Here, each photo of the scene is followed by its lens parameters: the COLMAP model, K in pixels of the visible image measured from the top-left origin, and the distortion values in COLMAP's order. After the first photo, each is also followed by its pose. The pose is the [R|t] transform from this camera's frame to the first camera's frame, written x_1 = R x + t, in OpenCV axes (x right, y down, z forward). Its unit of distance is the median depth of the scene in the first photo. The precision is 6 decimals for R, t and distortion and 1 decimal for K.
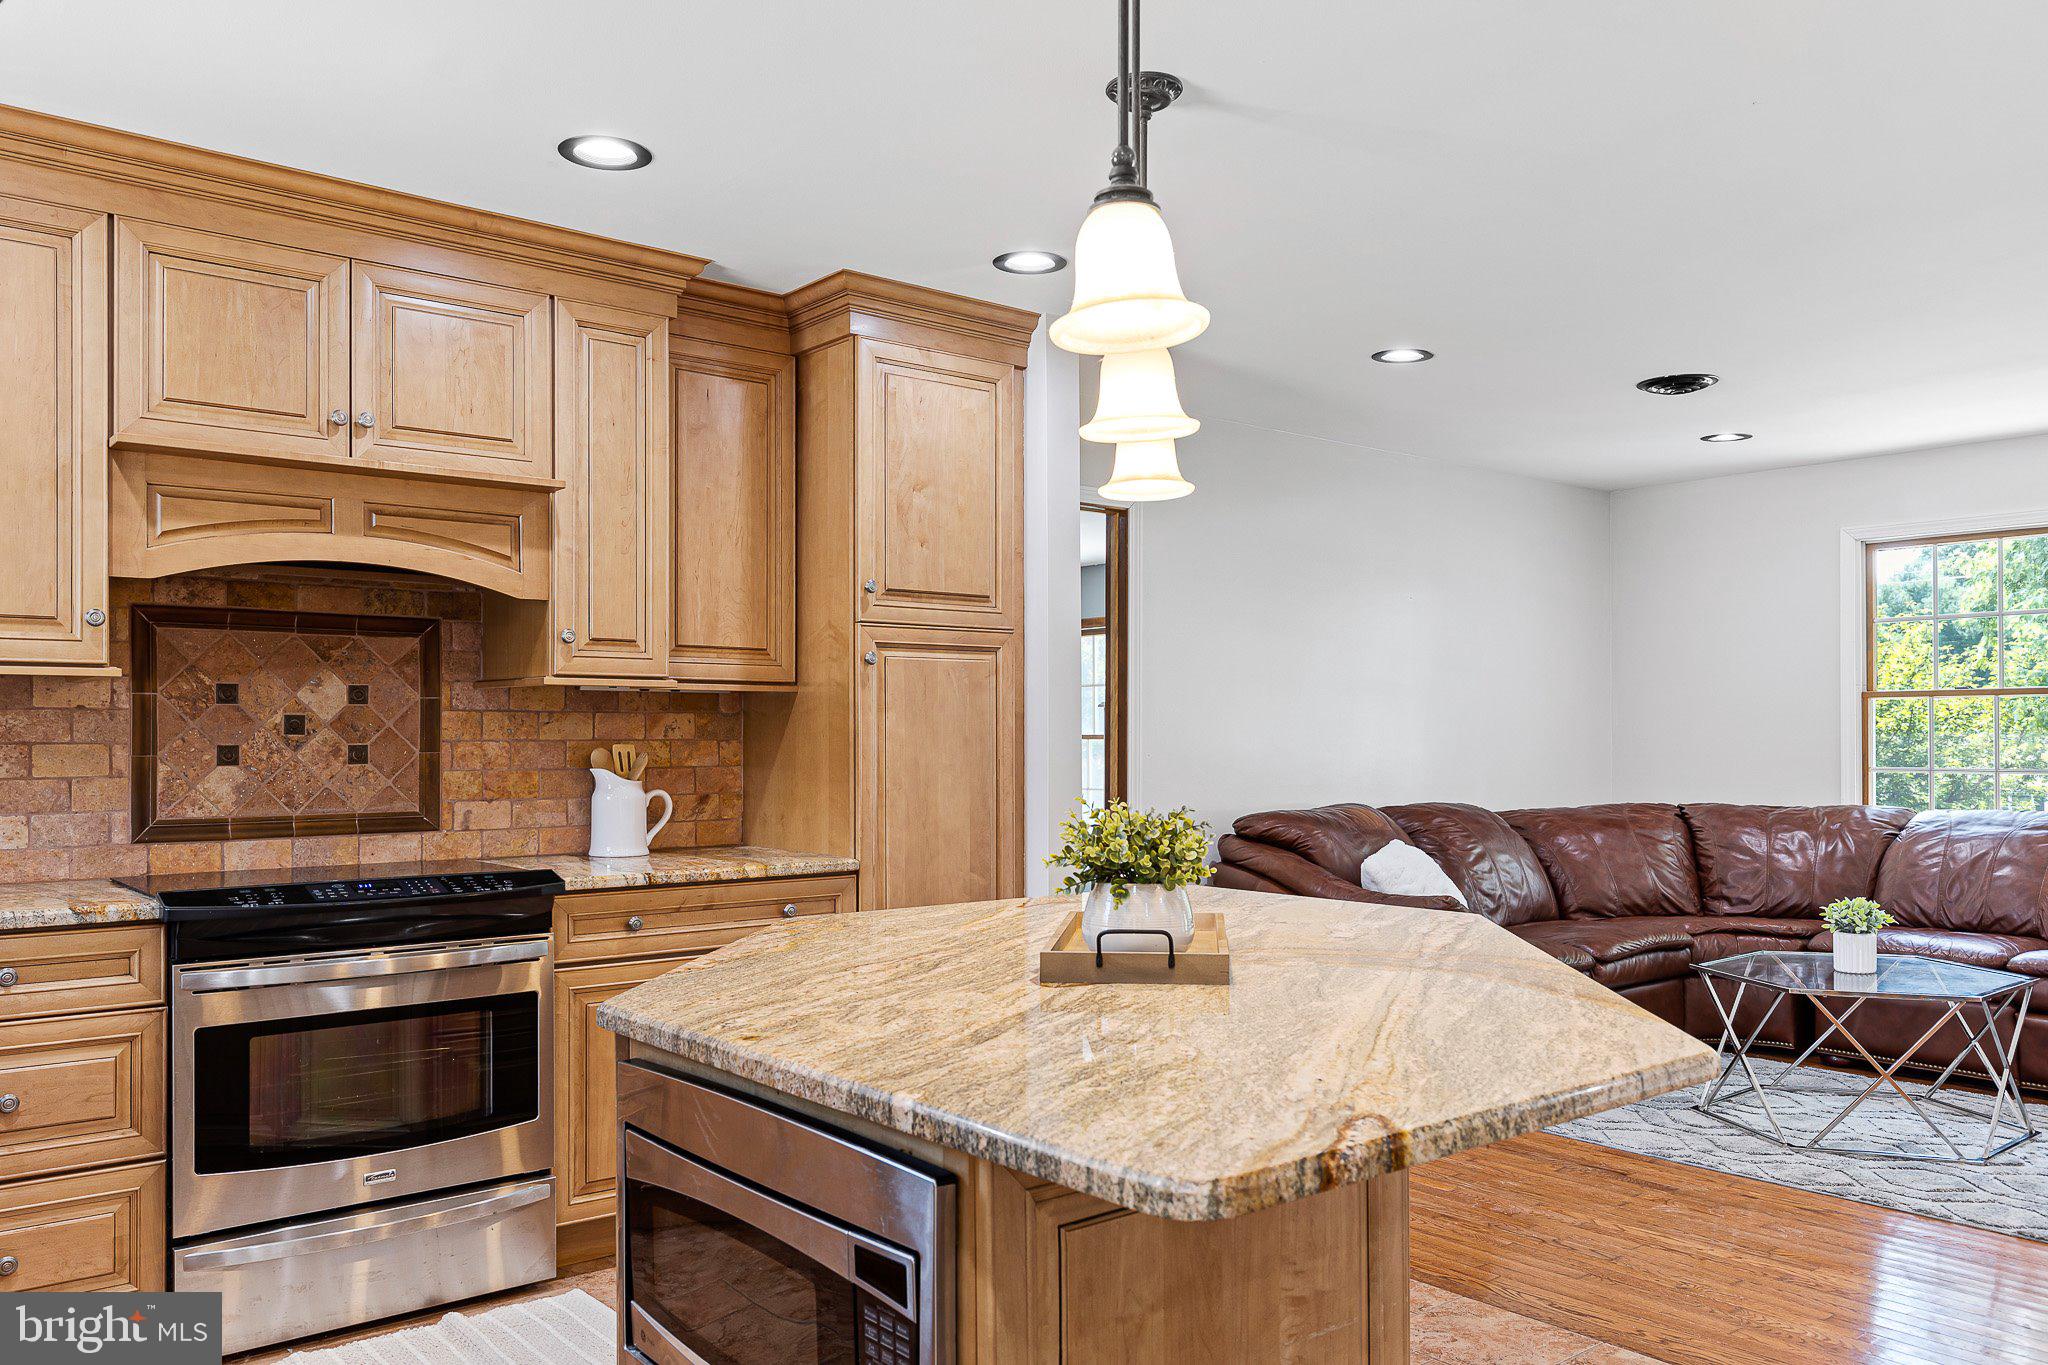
lens RADIAL K [[1568.6, 0, 1062.8], [0, 1568.6, 720.2], [0, 0, 1]] dist [0.048467, 0.010502]
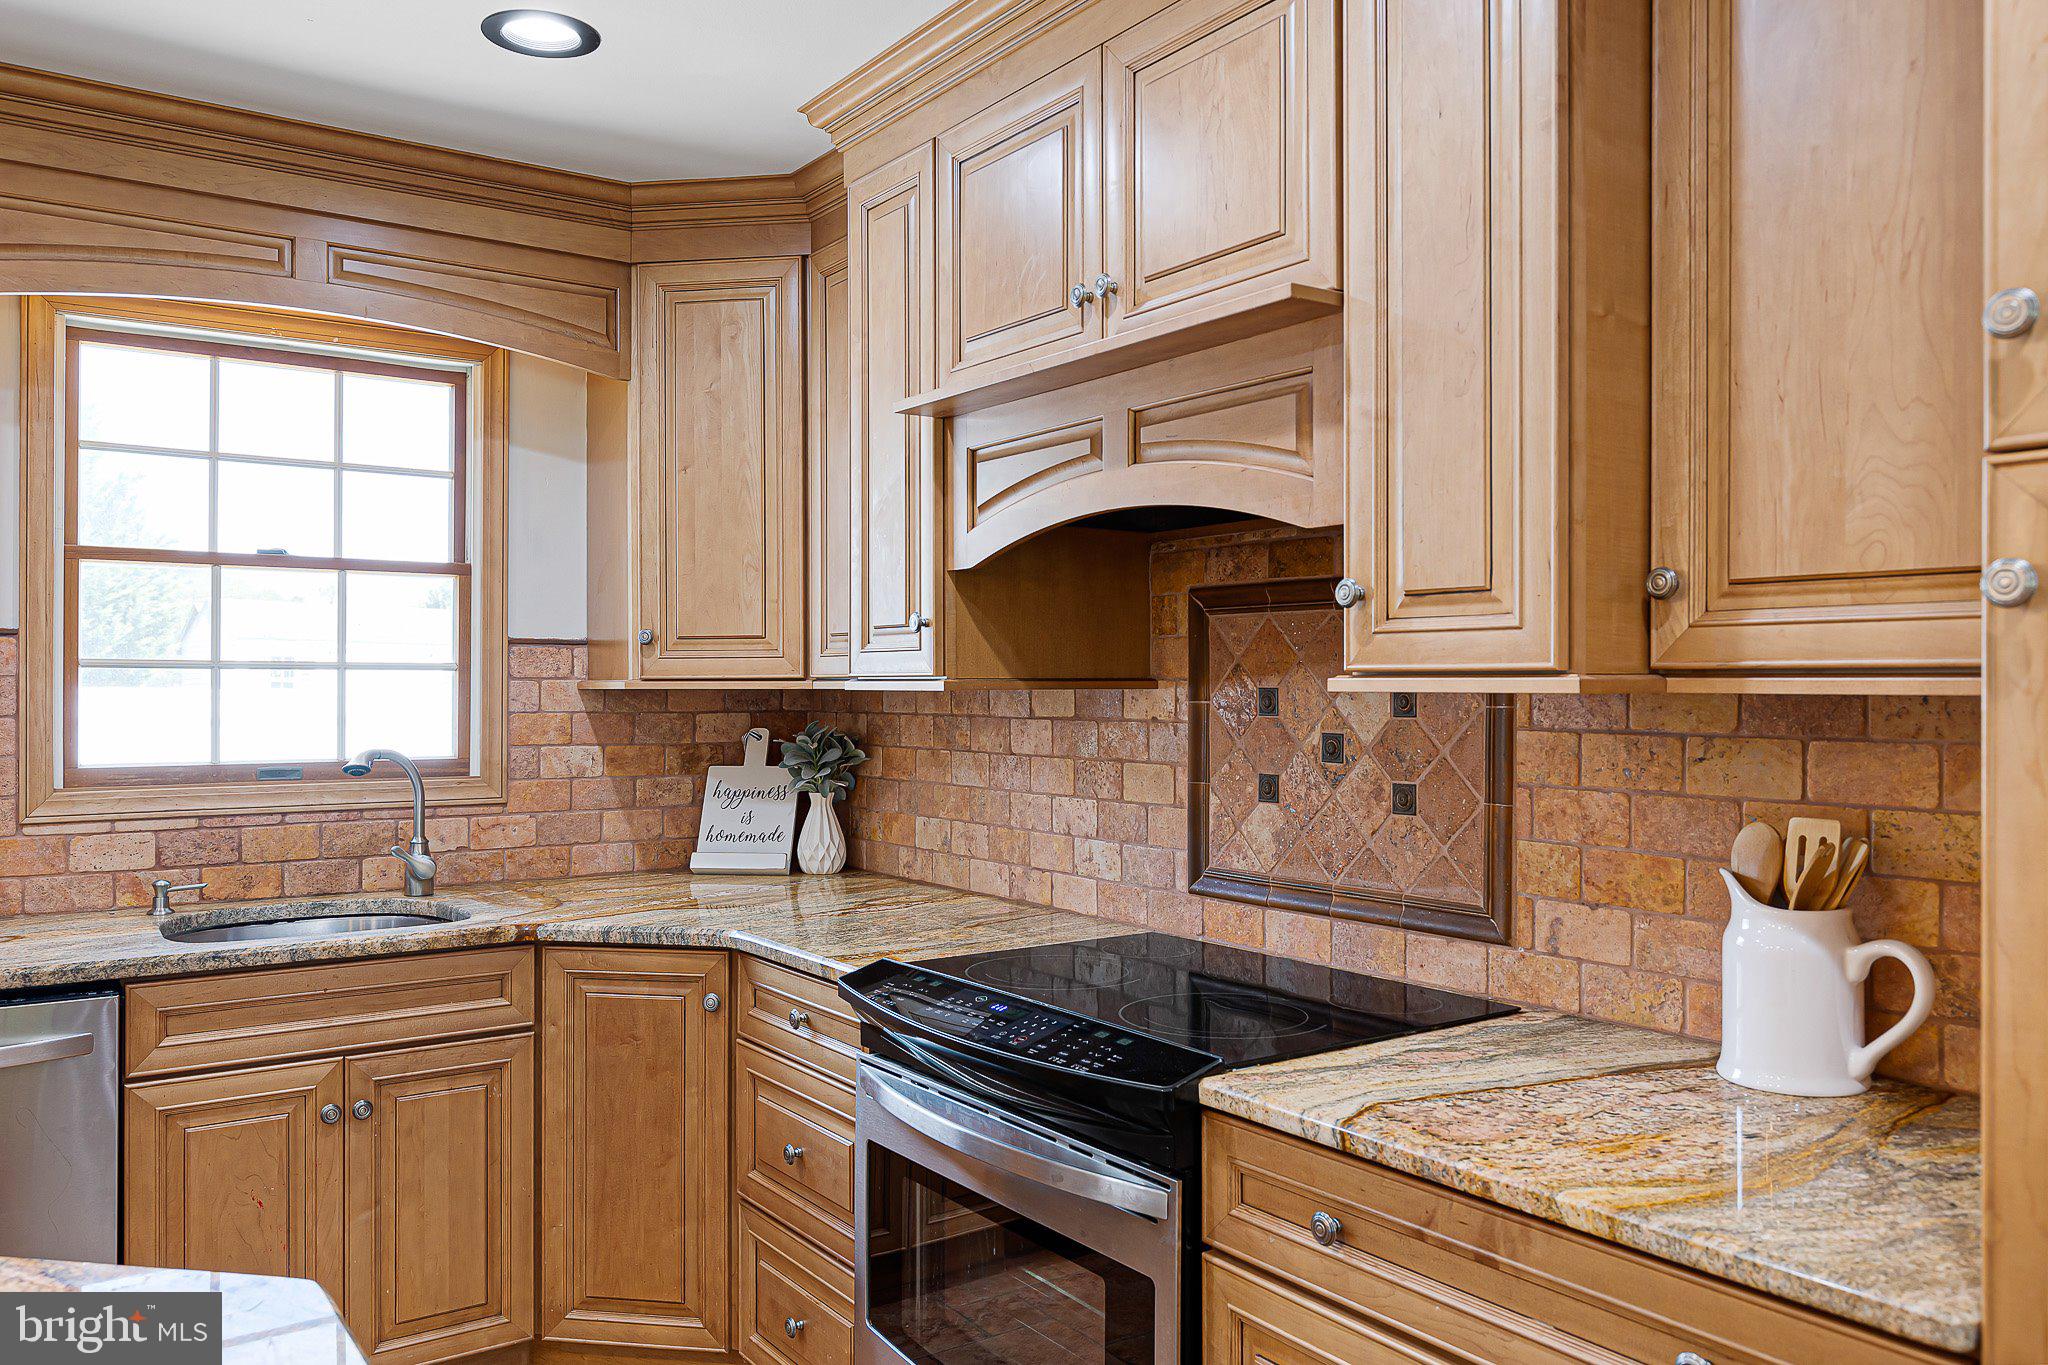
lens RADIAL K [[1548.6, 0, 1019.7], [0, 1548.6, 678.4], [0, 0, 1]] dist [0.003348, 0.000797]
pose [[-0.110541, 0.000664, -0.993871, 0.171212], [0.012009, 0.999928, -0.000667, -0.026938], [0.993799, -0.012009, -0.110541, 0.927255]]
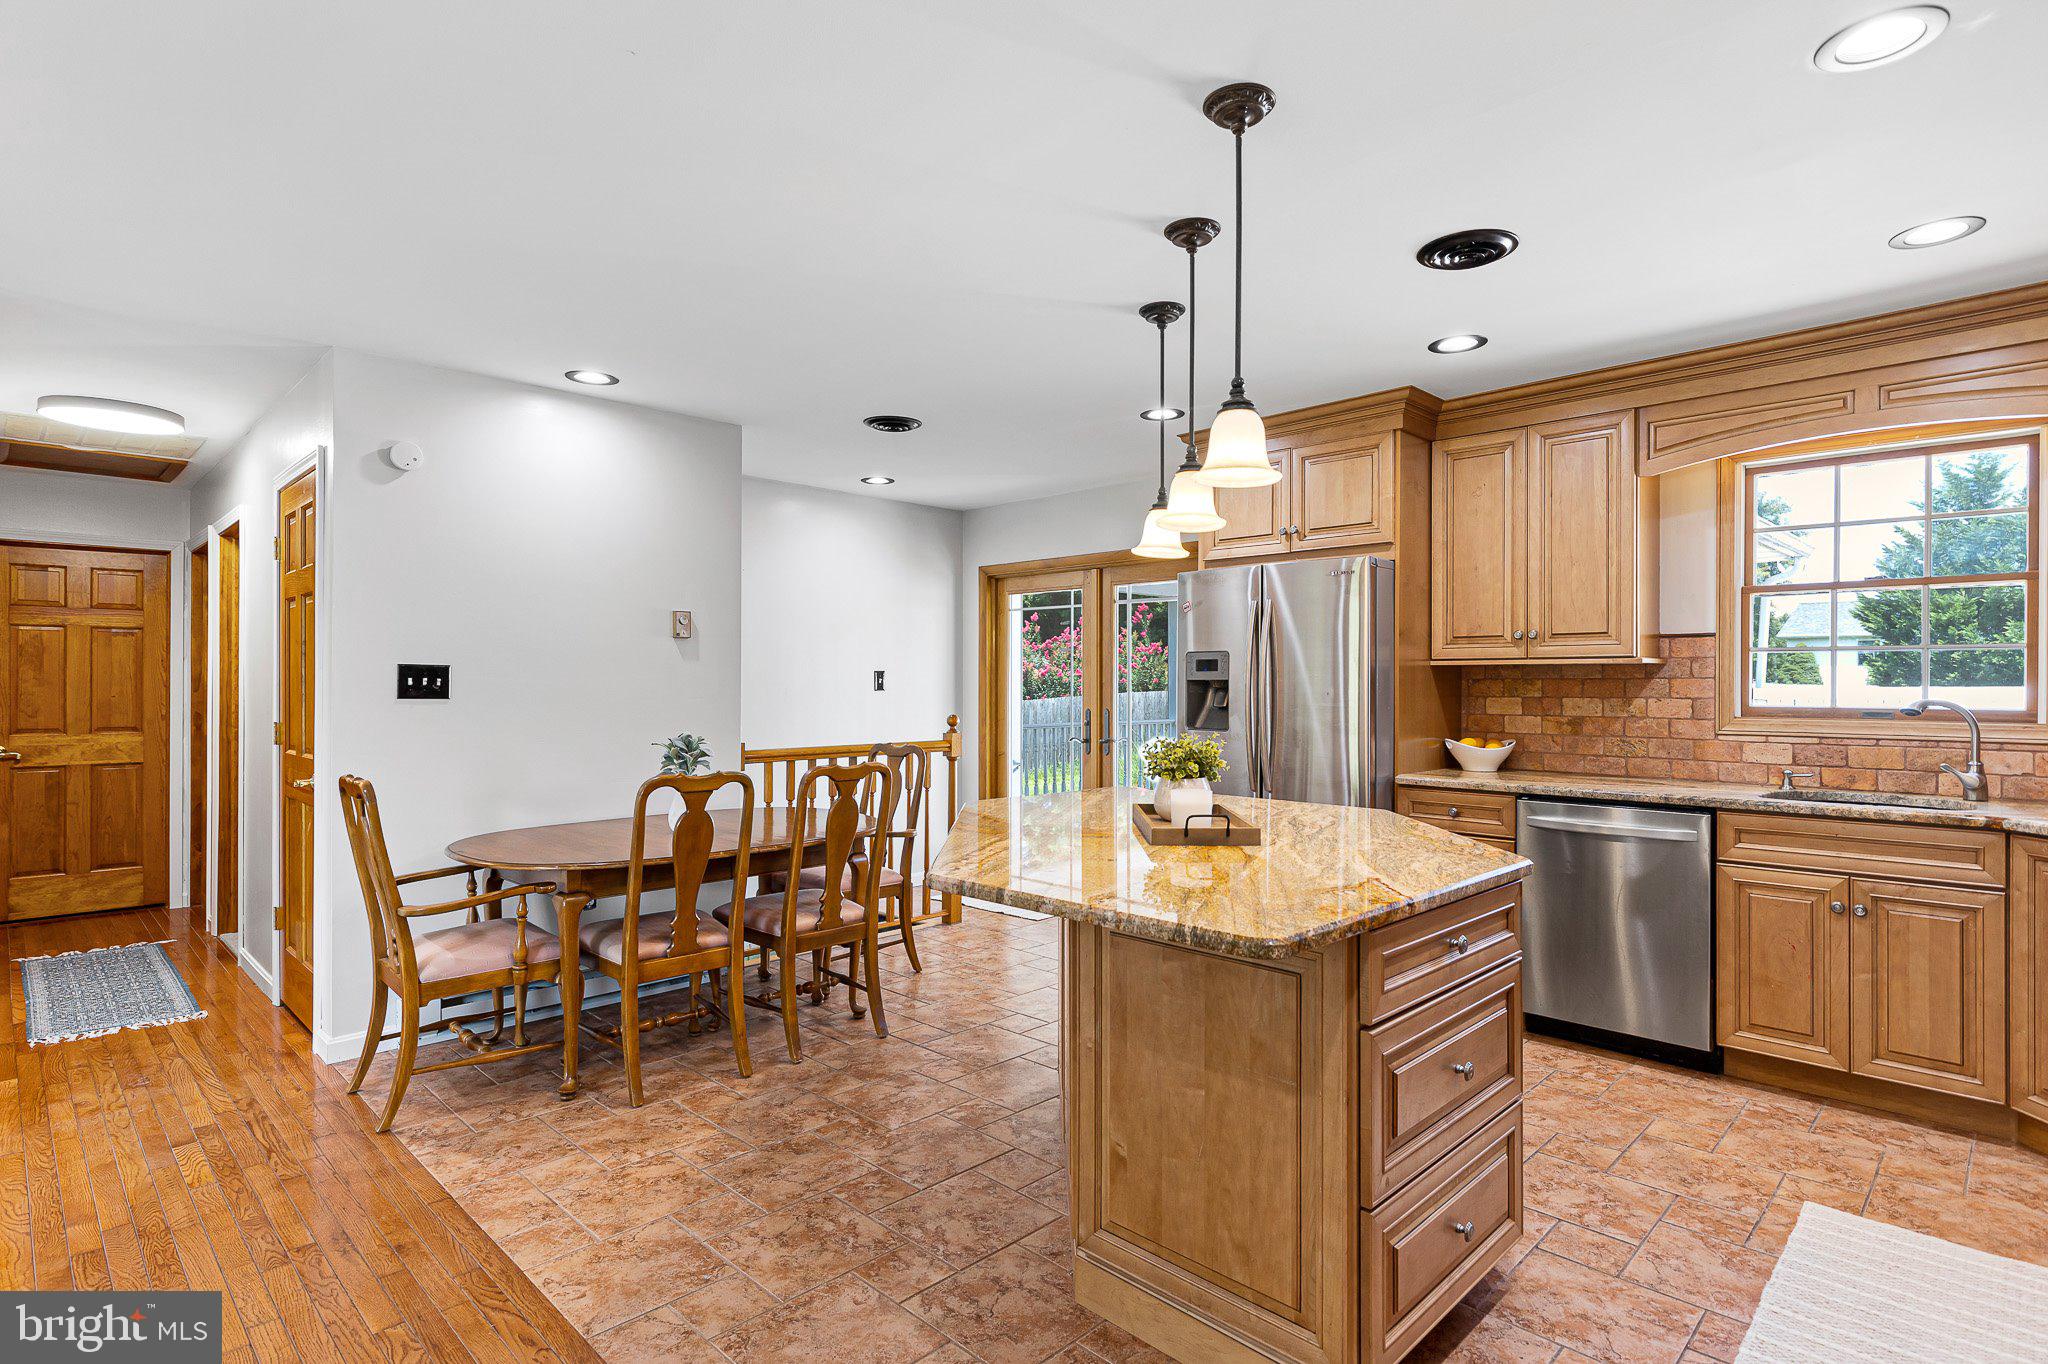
lens RADIAL K [[1014.9, 0, 1034.7], [0, 1014.9, 693.5], [0, 0, 1]] dist [-0.001340, -0.002380]
pose [[-0.997216, -0.000945, -0.074566, 0.183197], [-0.000674, 0.999993, -0.003663, 0.004193], [0.074569, -0.003602, -0.997209, 1.265907]]
